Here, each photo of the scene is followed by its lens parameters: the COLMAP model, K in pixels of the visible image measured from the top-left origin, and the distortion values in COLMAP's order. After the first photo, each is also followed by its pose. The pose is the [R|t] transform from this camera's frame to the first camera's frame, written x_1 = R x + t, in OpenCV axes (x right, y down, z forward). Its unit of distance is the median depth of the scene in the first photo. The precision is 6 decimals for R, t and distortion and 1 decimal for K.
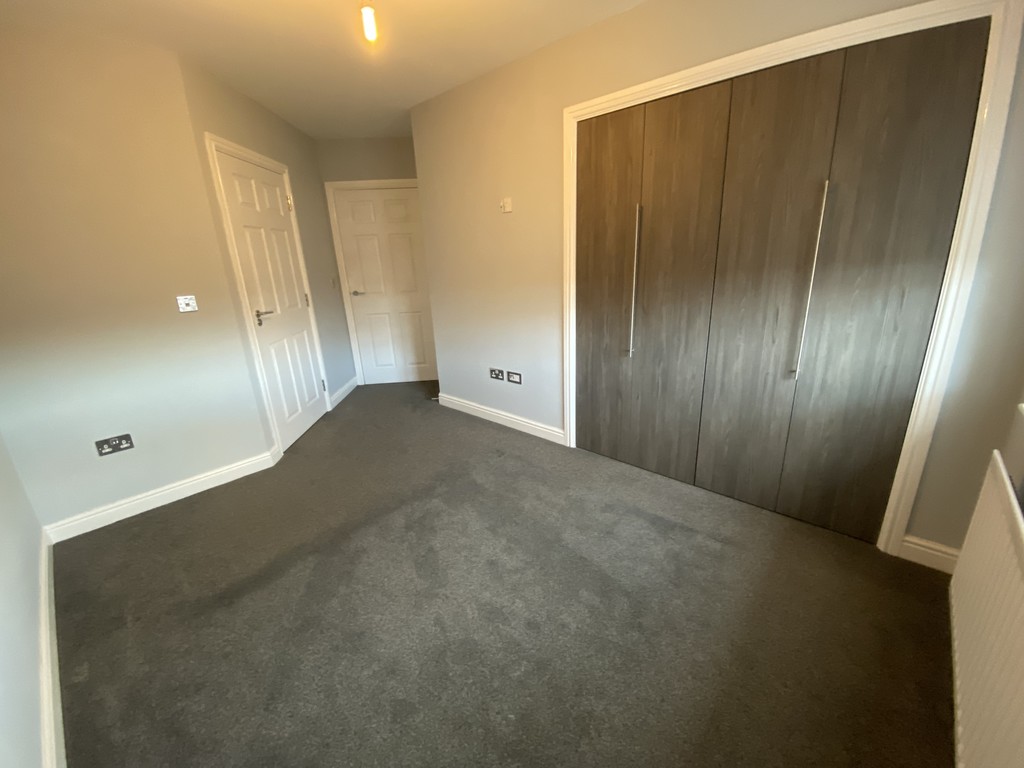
lens RADIAL K [[413.7, 0, 512.0], [0, 413.7, 384.0], [0, 0, 1]] dist [0.000112, -0.000285]
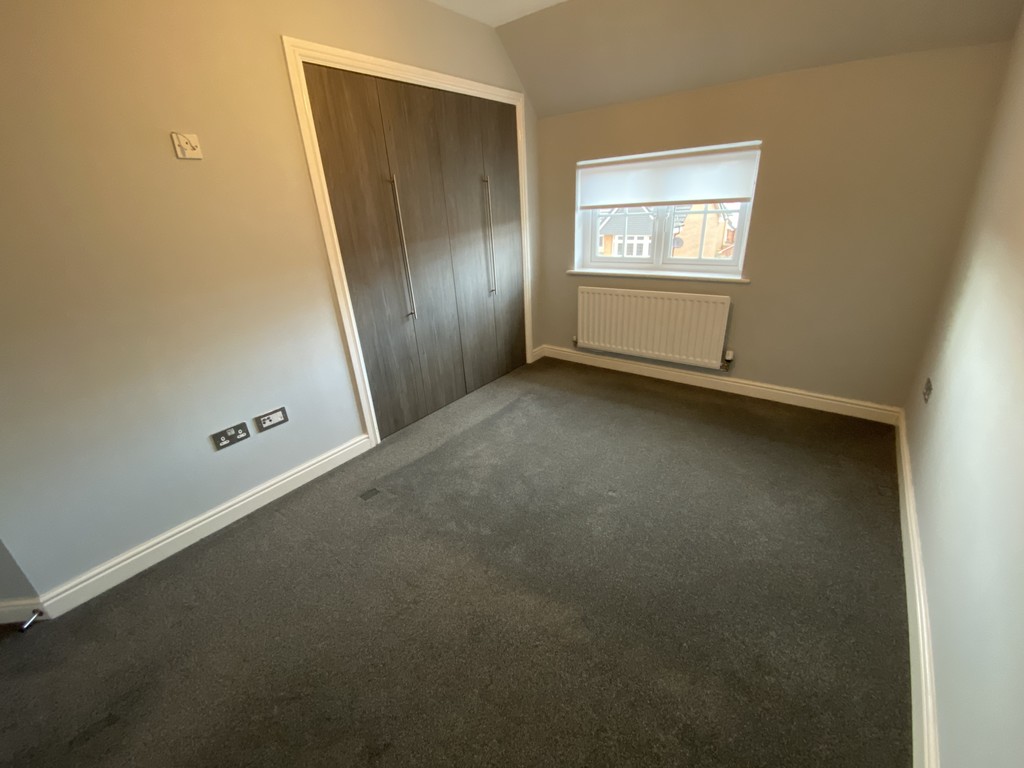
lens RADIAL K [[413.7, 0, 512.0], [0, 413.7, 384.0], [0, 0, 1]] dist [0.000112, -0.000285]
pose [[-0.086198, -0.340323, 0.936349, -0.785307], [0.364920, 0.863746, 0.347528, -0.192511], [-0.927040, 0.371649, 0.049737, 0.732296]]
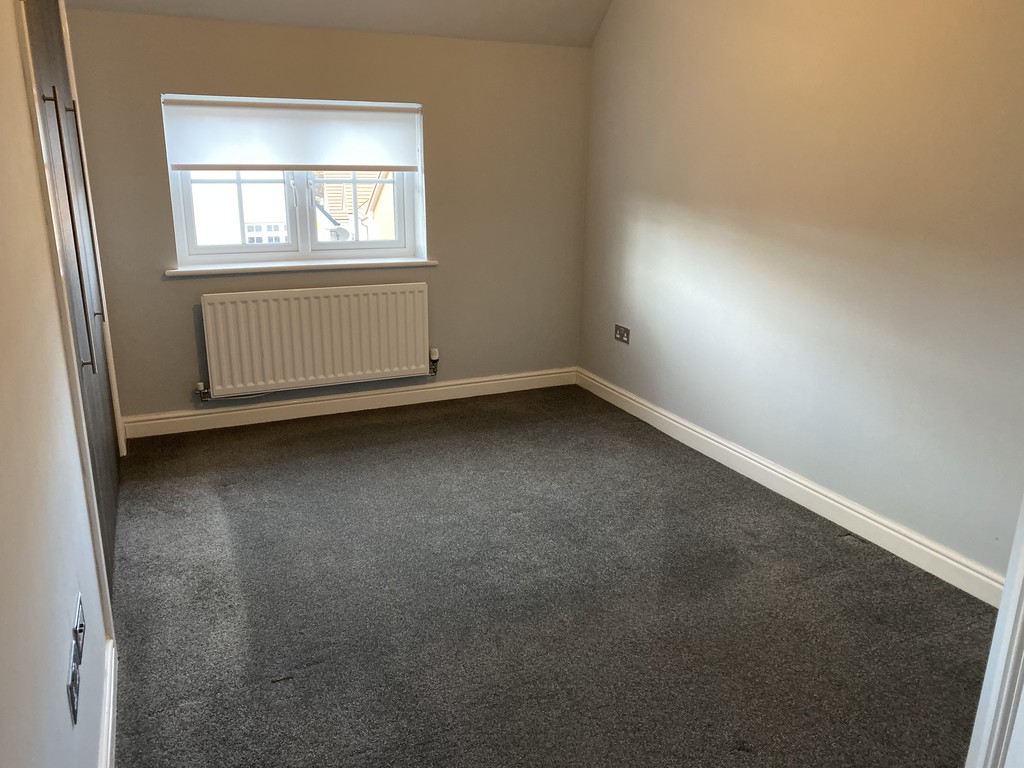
lens RADIAL K [[788.3, 0, 512.0], [0, 788.3, 384.0], [0, 0, 1]] dist [0.209212, -0.573070]
pose [[-0.930197, -0.065001, 0.361259, -0.542204], [0.145249, 0.838679, 0.524900, -0.487640], [-0.337099, 0.540733, -0.770696, 1.534779]]
